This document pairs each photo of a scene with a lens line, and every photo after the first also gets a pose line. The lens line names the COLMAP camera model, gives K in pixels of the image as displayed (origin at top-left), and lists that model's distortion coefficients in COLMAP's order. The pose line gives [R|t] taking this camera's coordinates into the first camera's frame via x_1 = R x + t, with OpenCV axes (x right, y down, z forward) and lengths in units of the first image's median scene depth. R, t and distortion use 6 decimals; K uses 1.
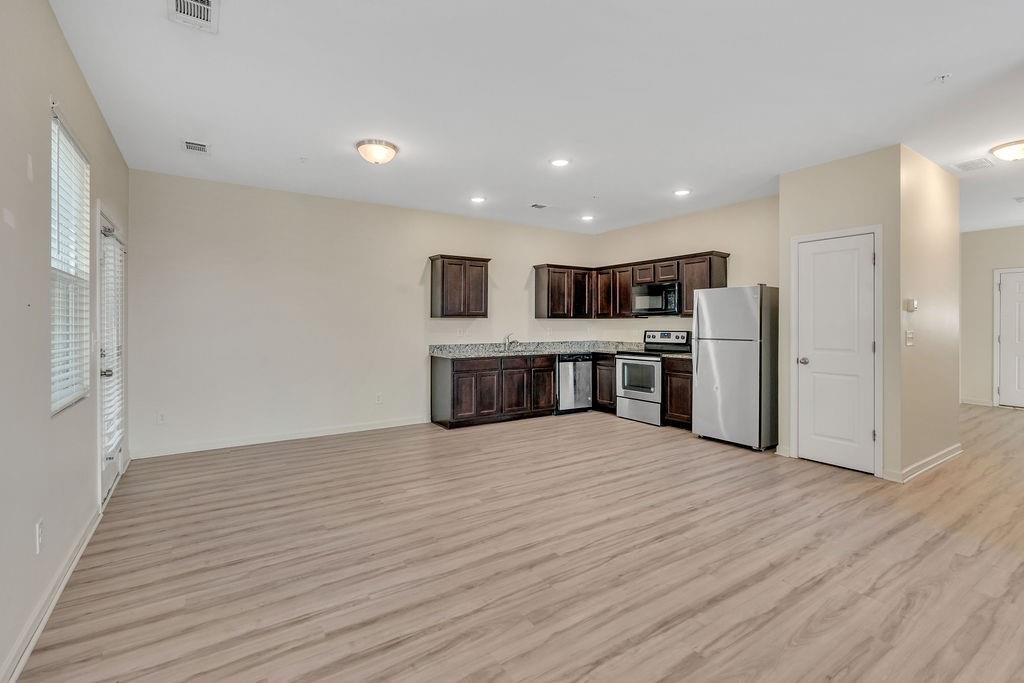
lens RADIAL K [[465.7, 0, 515.2], [0, 465.7, 330.7], [0, 0, 1]] dist [0.000955, 0.000160]
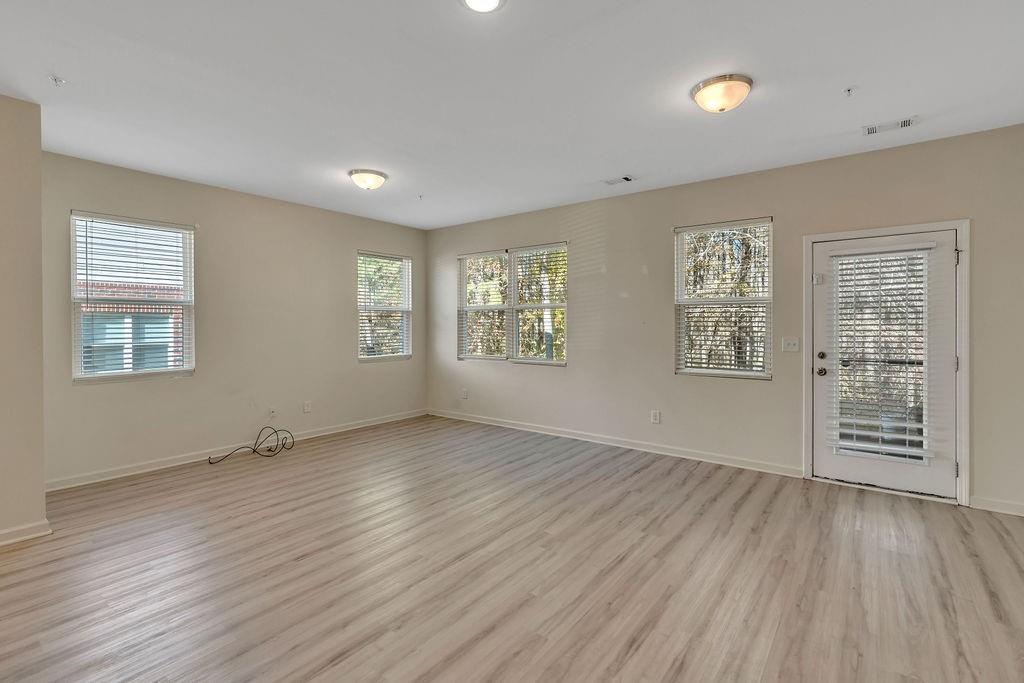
lens RADIAL K [[465.7, 0, 515.0], [0, 465.7, 333.6], [0, 0, 1]] dist [0.000955, 0.000160]
pose [[-0.947794, 0.007881, -0.318784, 0.283151], [-0.002322, 0.999497, 0.031614, -0.046733], [0.318873, 0.030704, -0.947300, 1.924834]]
